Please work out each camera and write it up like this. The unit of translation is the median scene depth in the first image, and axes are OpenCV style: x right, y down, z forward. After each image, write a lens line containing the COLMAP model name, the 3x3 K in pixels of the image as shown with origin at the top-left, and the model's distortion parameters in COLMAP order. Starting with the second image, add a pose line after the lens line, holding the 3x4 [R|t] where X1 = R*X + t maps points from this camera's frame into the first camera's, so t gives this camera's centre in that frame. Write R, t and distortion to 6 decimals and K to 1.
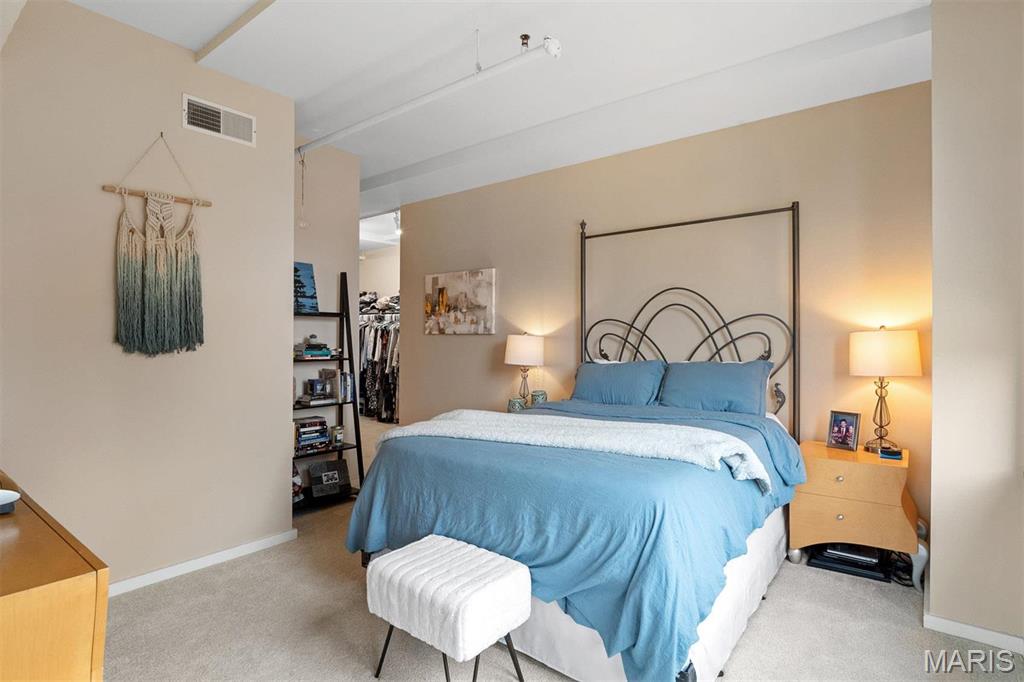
lens RADIAL K [[522.8, 0, 511.1], [0, 522.8, 340.5], [0, 0, 1]] dist [-0.000466, -0.002301]
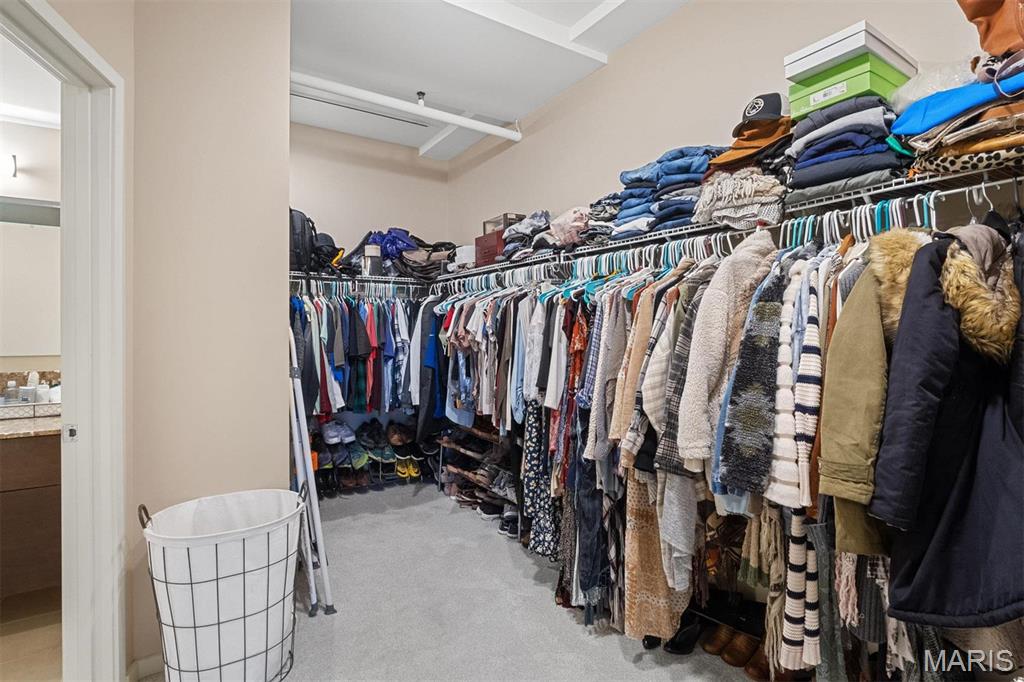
lens RADIAL K [[522.8, 0, 516.2], [0, 522.8, 333.0], [0, 0, 1]] dist [-0.000466, -0.002301]
pose [[0.952184, -0.005931, -0.305467, -0.182234], [0.007401, 0.999966, 0.003653, -0.005195], [0.305435, -0.005739, 0.952196, 0.697838]]
